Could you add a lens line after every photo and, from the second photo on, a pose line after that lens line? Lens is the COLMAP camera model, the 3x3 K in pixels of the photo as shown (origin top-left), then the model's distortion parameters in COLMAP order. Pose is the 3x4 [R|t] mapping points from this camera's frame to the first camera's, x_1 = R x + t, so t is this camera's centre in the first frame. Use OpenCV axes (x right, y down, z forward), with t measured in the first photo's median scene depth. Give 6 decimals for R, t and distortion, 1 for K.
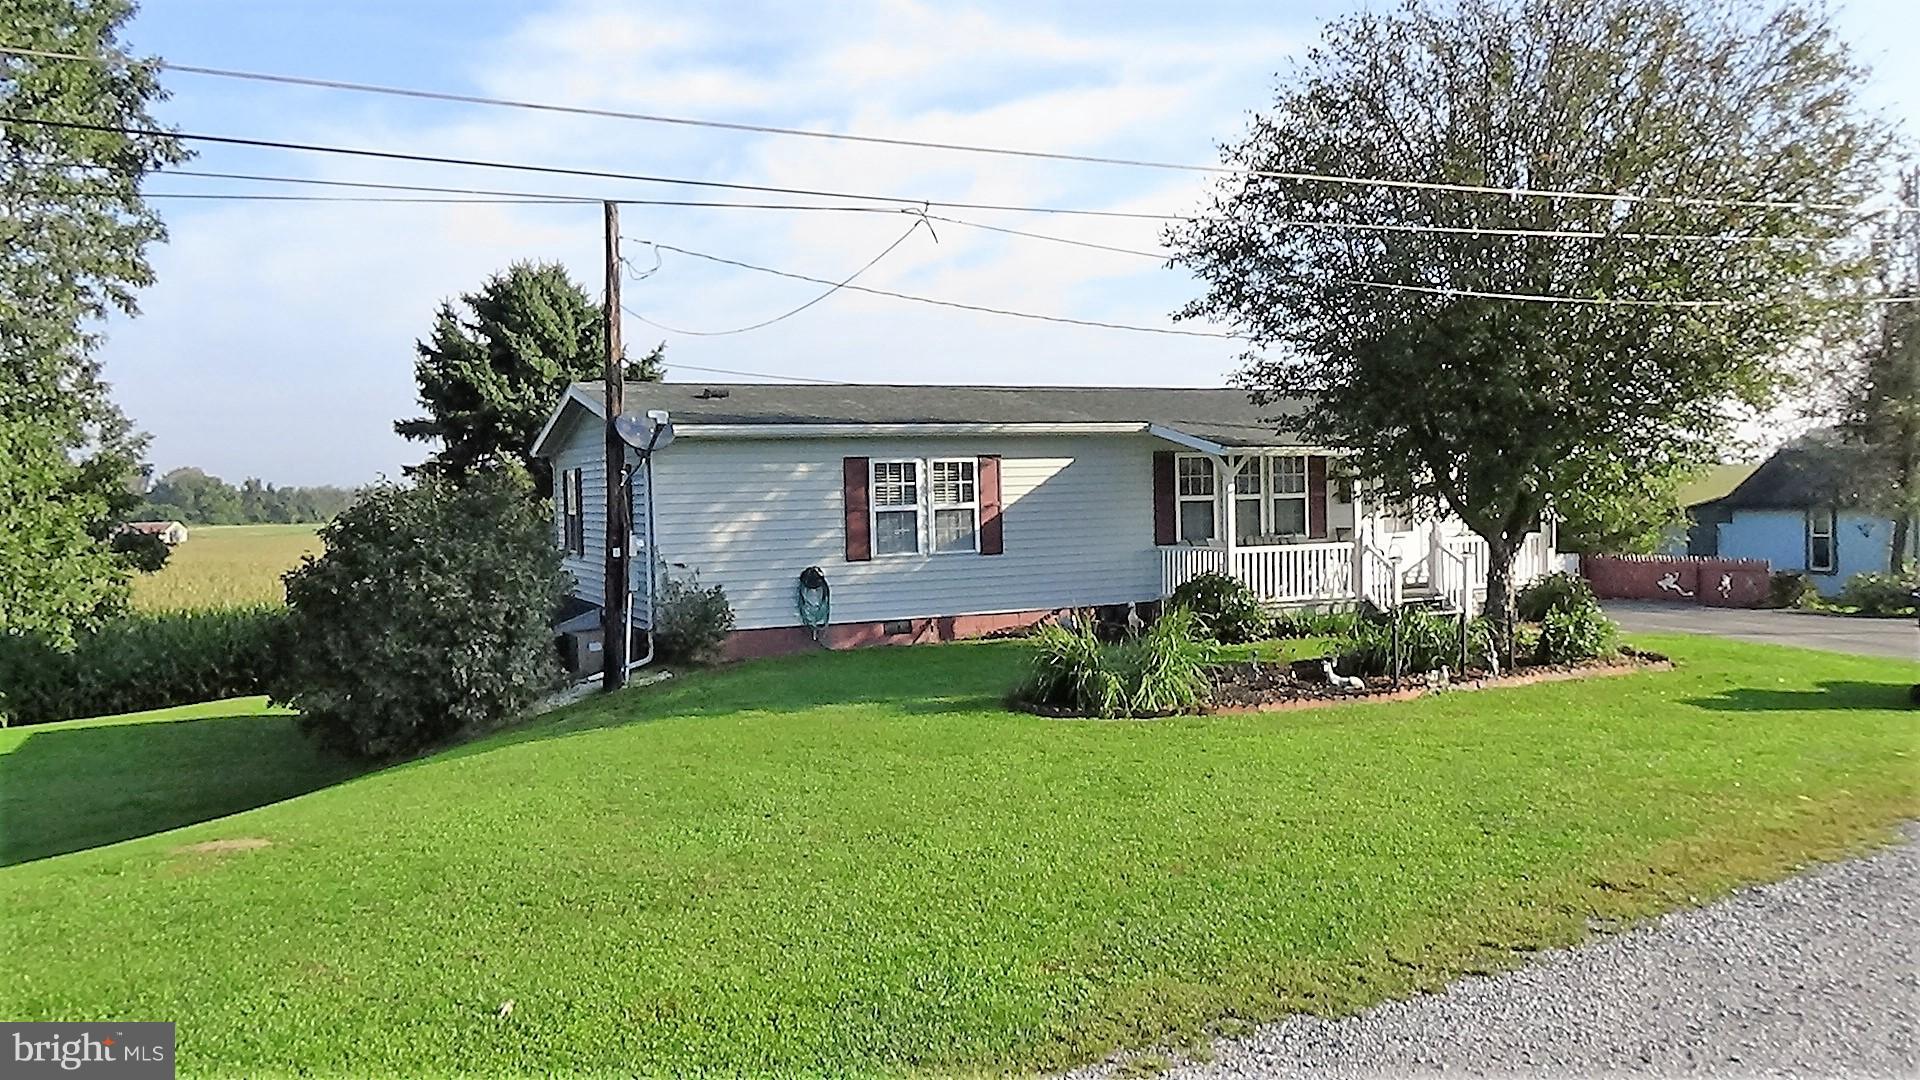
lens RADIAL K [[1426.9, 0, 963.8], [0, 1426.9, 544.3], [0, 0, 1]] dist [-0.000748, -0.003300]
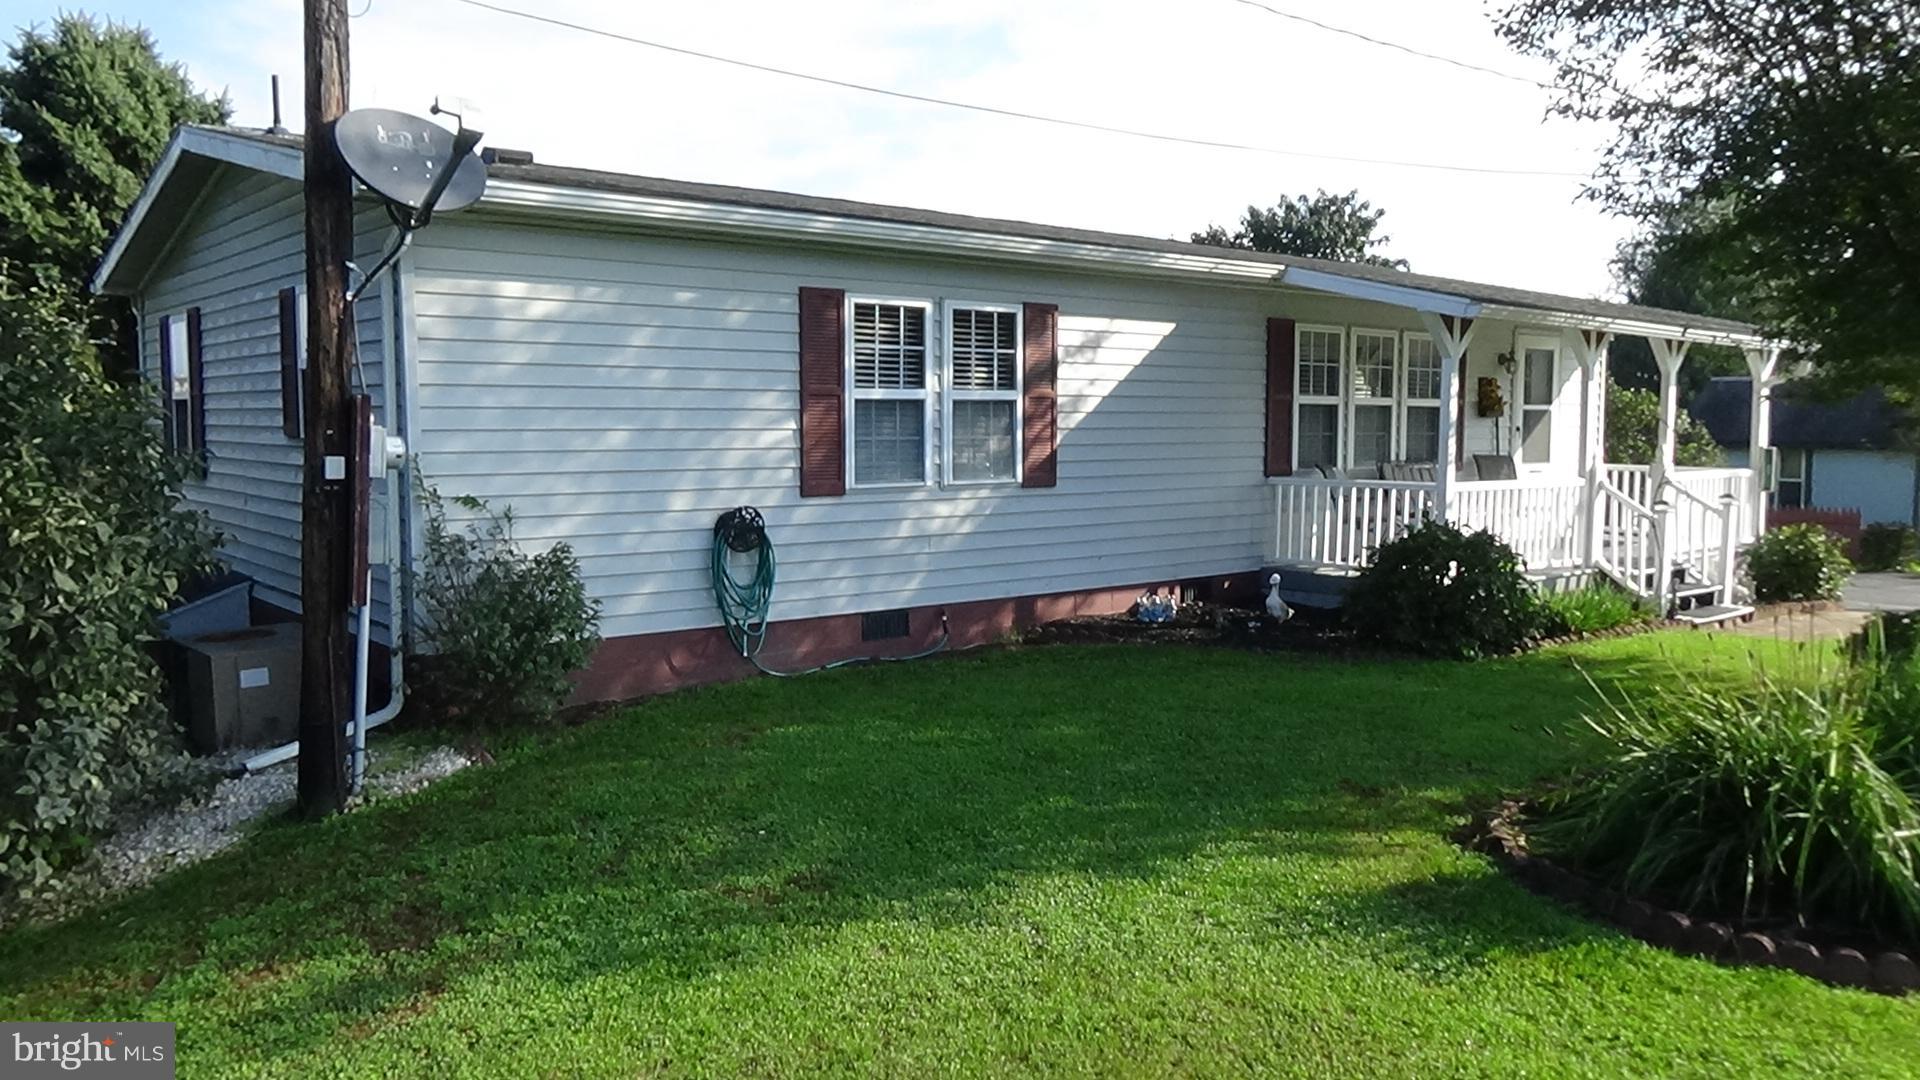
lens RADIAL K [[1426.9, 0, 963.8], [0, 1426.9, 544.3], [0, 0, 1]] dist [-0.000748, -0.003300]
pose [[0.968656, 0.005702, 0.248339, -0.146347], [-0.016891, 0.998935, 0.042947, 0.006007], [-0.247829, -0.045796, 0.967721, 0.486877]]
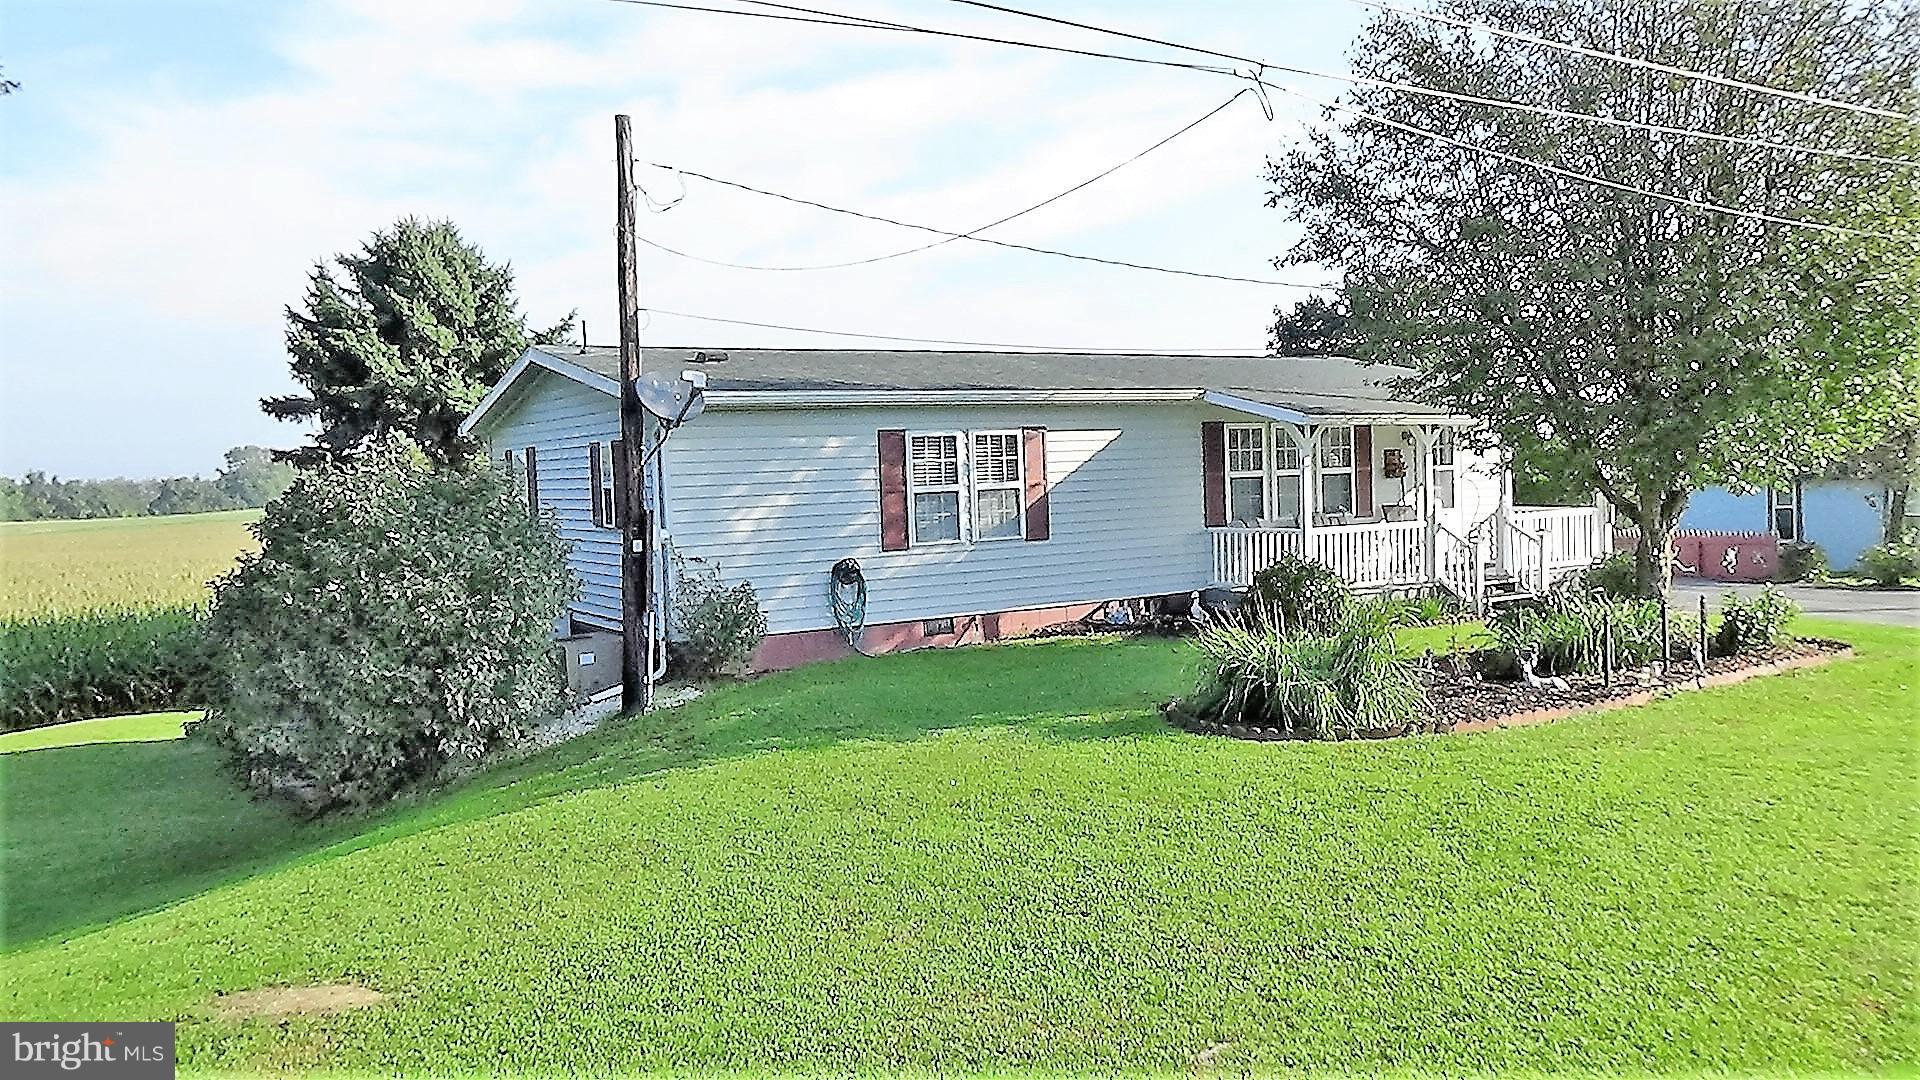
lens RADIAL K [[1426.9, 0, 963.8], [0, 1426.9, 544.3], [0, 0, 1]] dist [-0.000748, -0.003300]
pose [[0.993135, -0.016629, 0.115783, -0.129013], [0.015349, 0.999811, 0.011934, -0.001769], [-0.115959, -0.010075, 0.993203, 0.139442]]
